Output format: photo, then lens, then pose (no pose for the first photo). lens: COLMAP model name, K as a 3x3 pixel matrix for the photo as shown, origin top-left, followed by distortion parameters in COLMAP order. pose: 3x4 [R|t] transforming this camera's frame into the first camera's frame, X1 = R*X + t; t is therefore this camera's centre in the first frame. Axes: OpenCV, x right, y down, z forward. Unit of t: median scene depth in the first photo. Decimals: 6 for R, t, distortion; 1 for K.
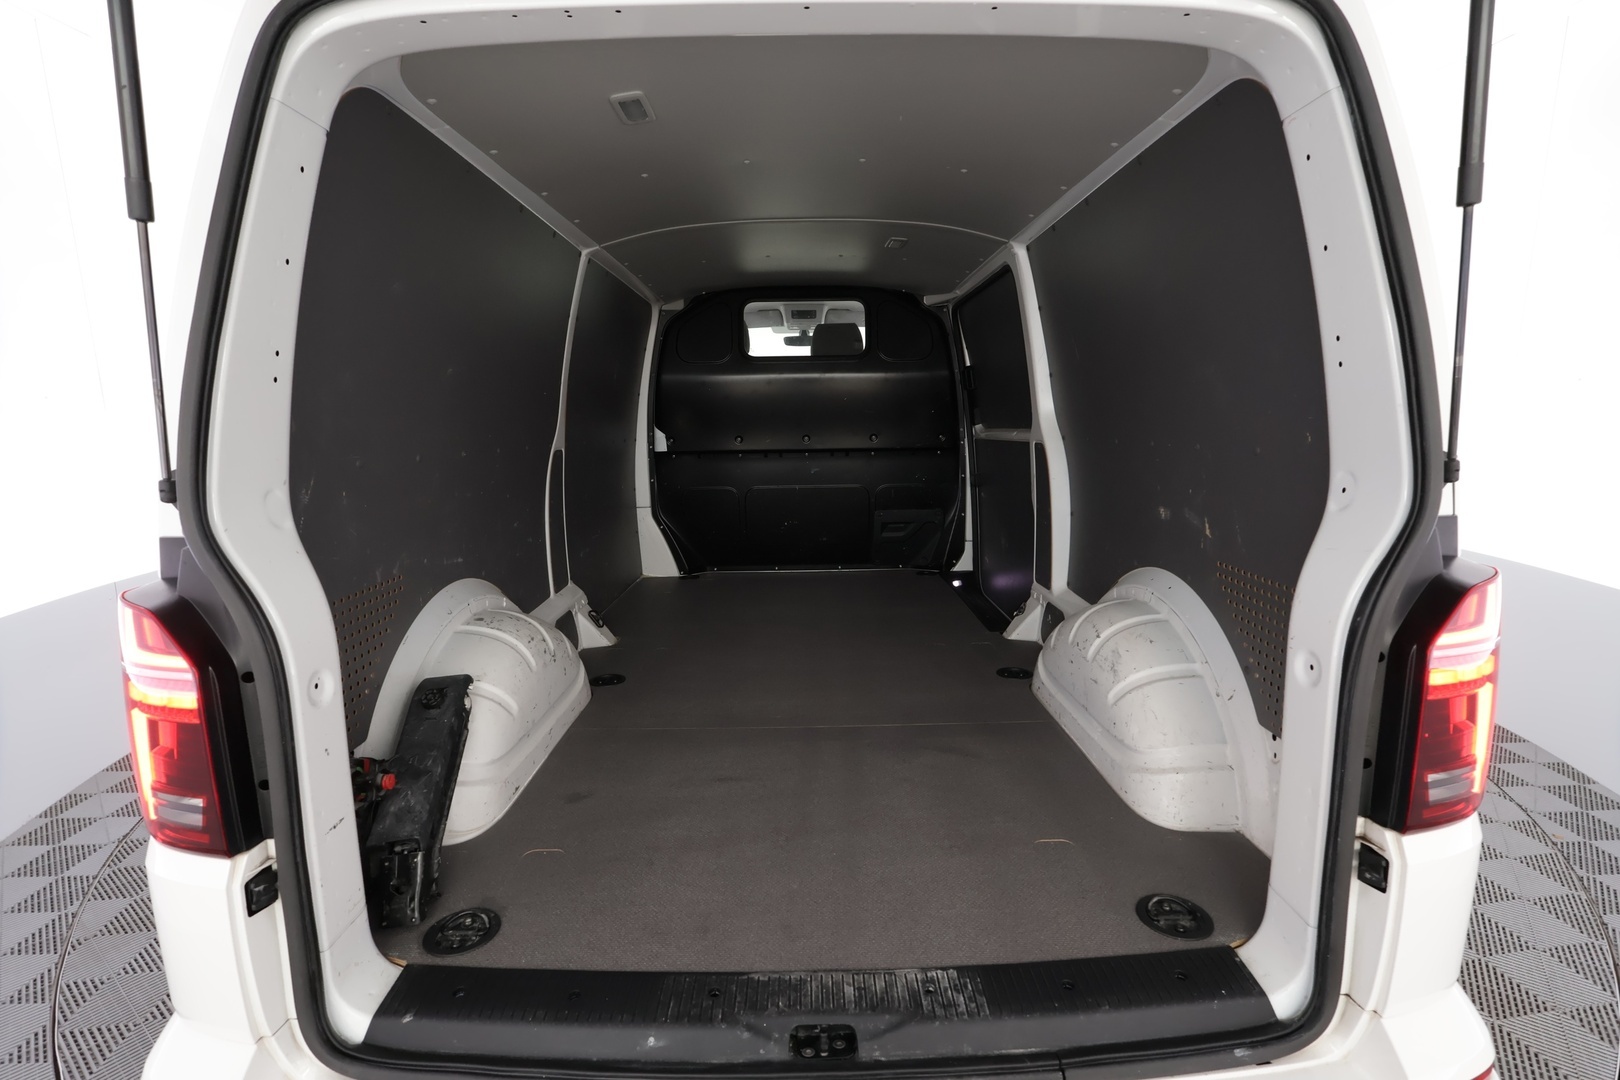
lens RADIAL K [[745.5, 0, 810.0], [0, 745.5, 540.0], [0, 0, 1]] dist [-0.004410, -0.000346]
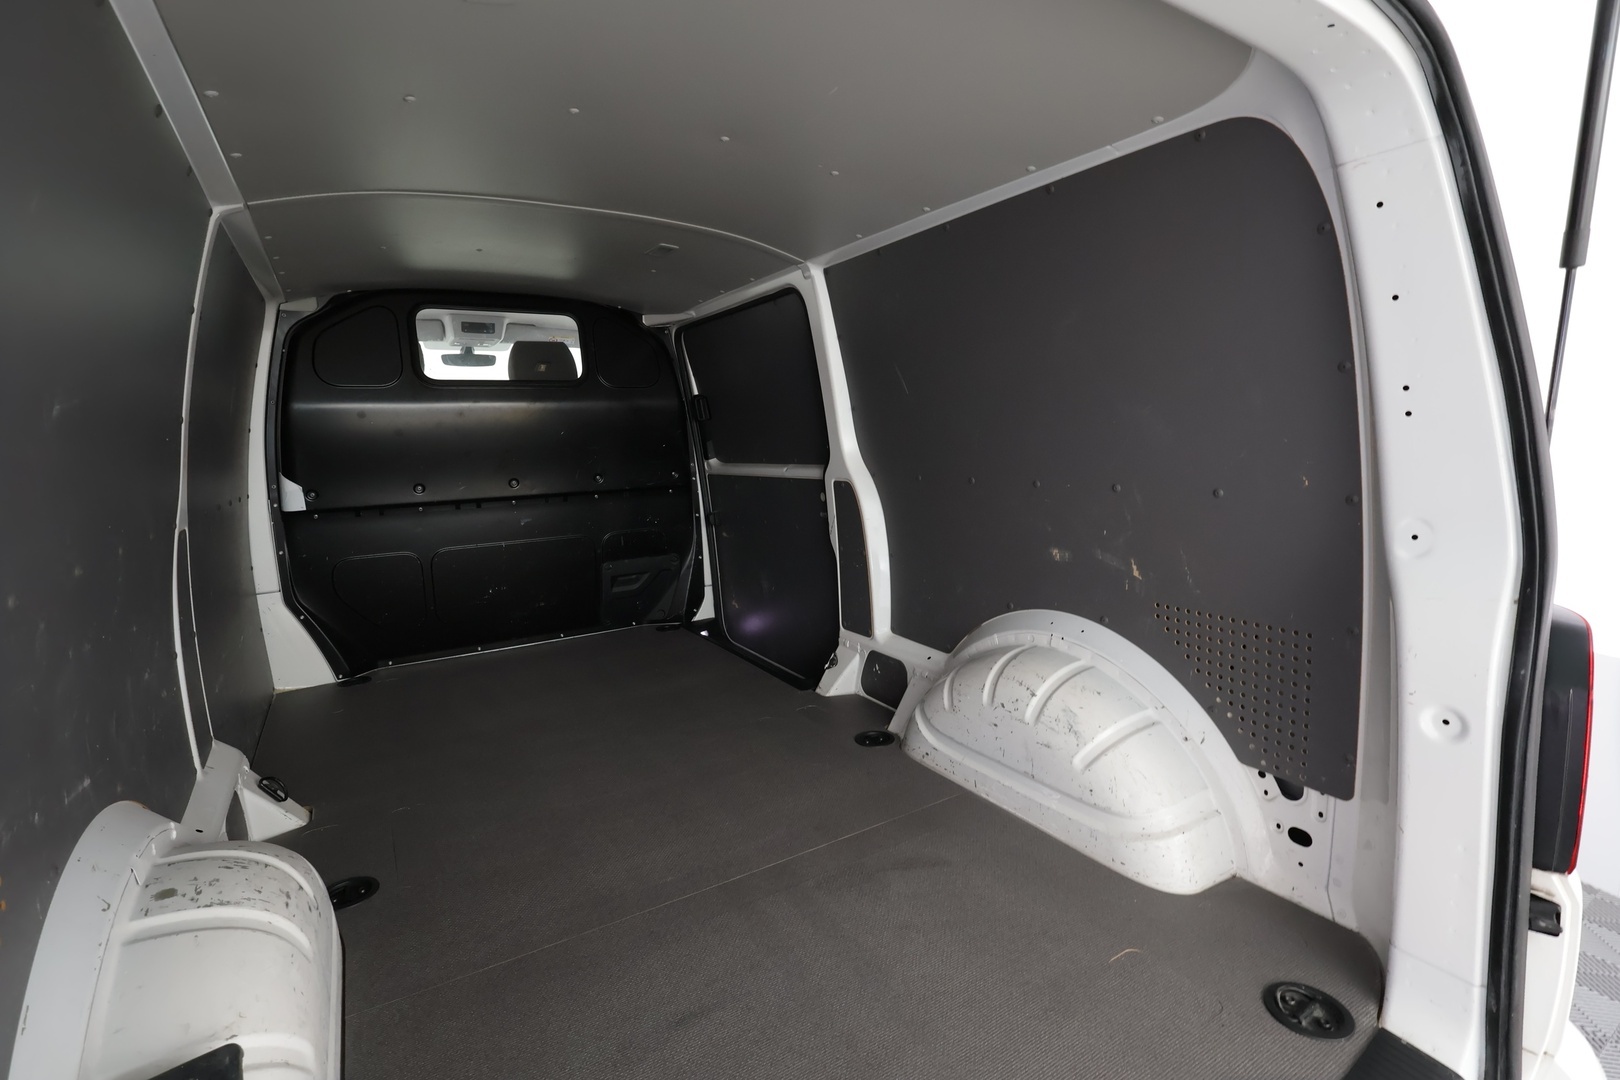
lens RADIAL K [[745.5, 0, 810.0], [0, 745.5, 540.0], [0, 0, 1]] dist [-0.004410, -0.000346]
pose [[0.857858, -0.086356, 0.506580, -0.147142], [0.101463, 0.994837, -0.002231, -0.042641], [-0.503771, 0.053313, 0.862190, 0.160437]]
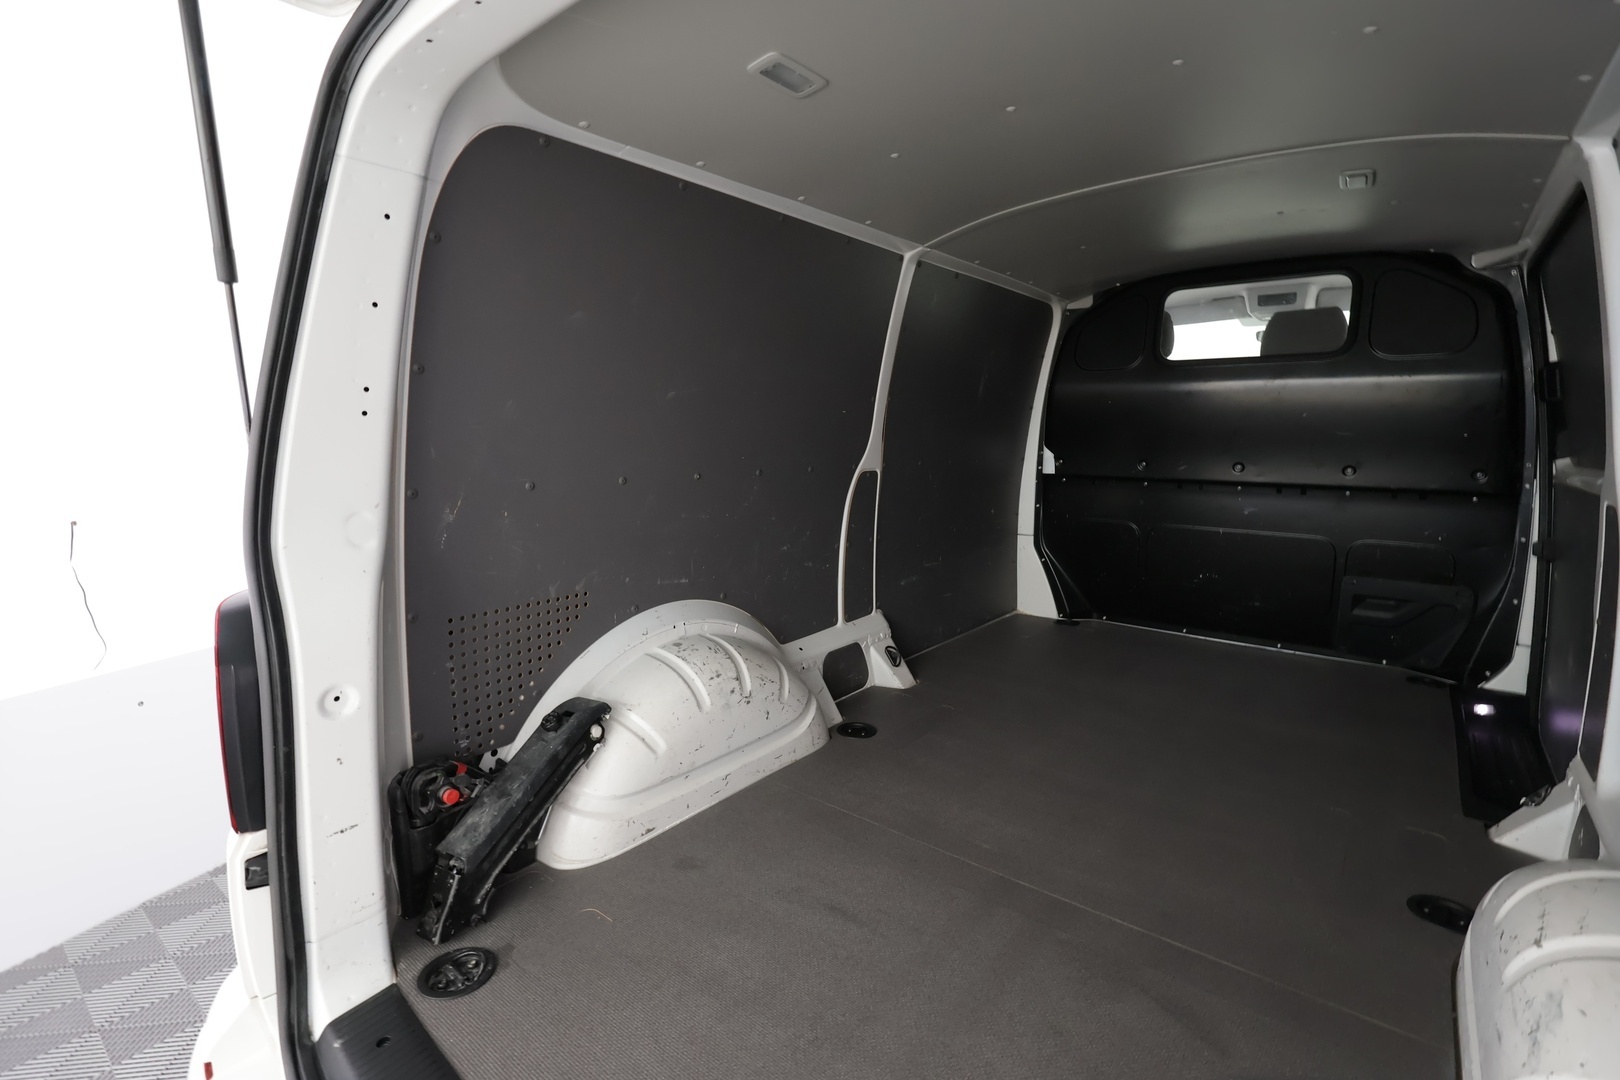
lens RADIAL K [[745.5, 0, 810.0], [0, 745.5, 540.0], [0, 0, 1]] dist [-0.004410, -0.000346]
pose [[0.770991, 0.111934, -0.626932, 0.143813], [-0.115653, 0.992673, 0.035006, -0.041874], [0.626256, 0.045517, 0.778288, 0.162553]]
